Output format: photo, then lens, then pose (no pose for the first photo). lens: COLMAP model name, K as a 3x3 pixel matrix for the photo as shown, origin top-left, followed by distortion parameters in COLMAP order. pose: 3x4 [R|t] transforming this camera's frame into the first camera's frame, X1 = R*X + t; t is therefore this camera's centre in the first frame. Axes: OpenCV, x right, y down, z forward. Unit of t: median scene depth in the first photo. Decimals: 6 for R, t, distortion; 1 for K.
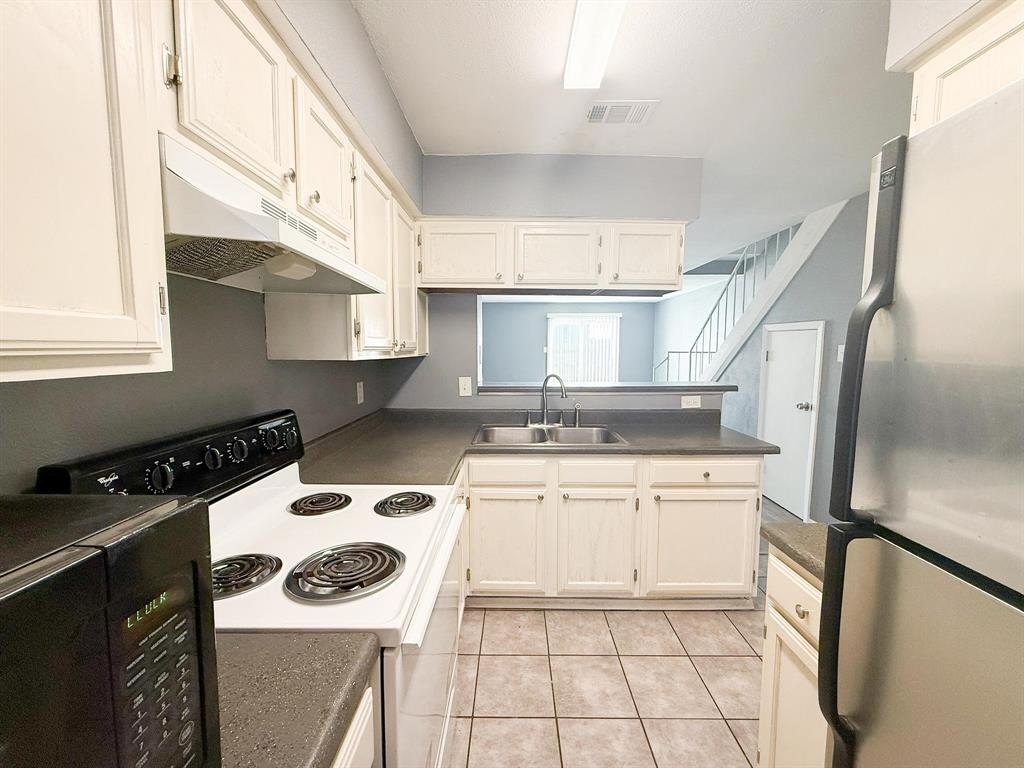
lens RADIAL K [[407.4, 0, 513.7], [0, 407.4, 382.2], [0, 0, 1]] dist [-0.002423, 0.000452]
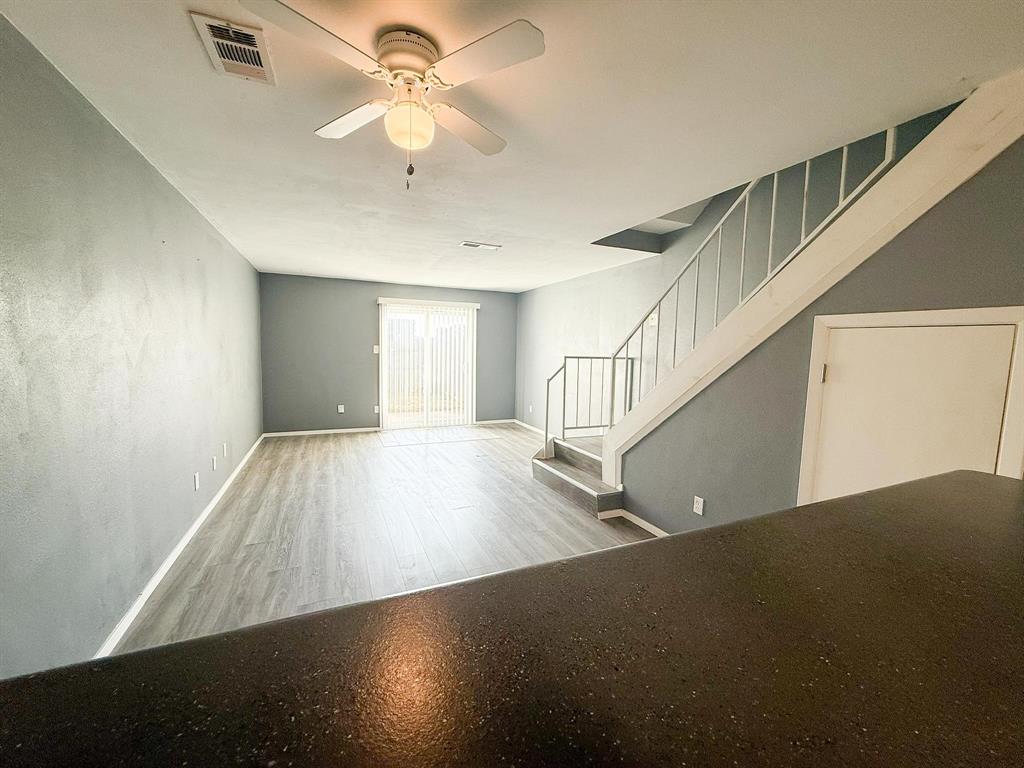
lens RADIAL K [[407.4, 0, 510.1], [0, 407.4, 382.2], [0, 0, 1]] dist [-0.002423, 0.000452]
pose [[0.914938, -0.016433, 0.403260, 0.006636], [0.015337, 0.999865, 0.005947, -0.035108], [-0.403303, 0.000744, 0.915066, 0.393737]]
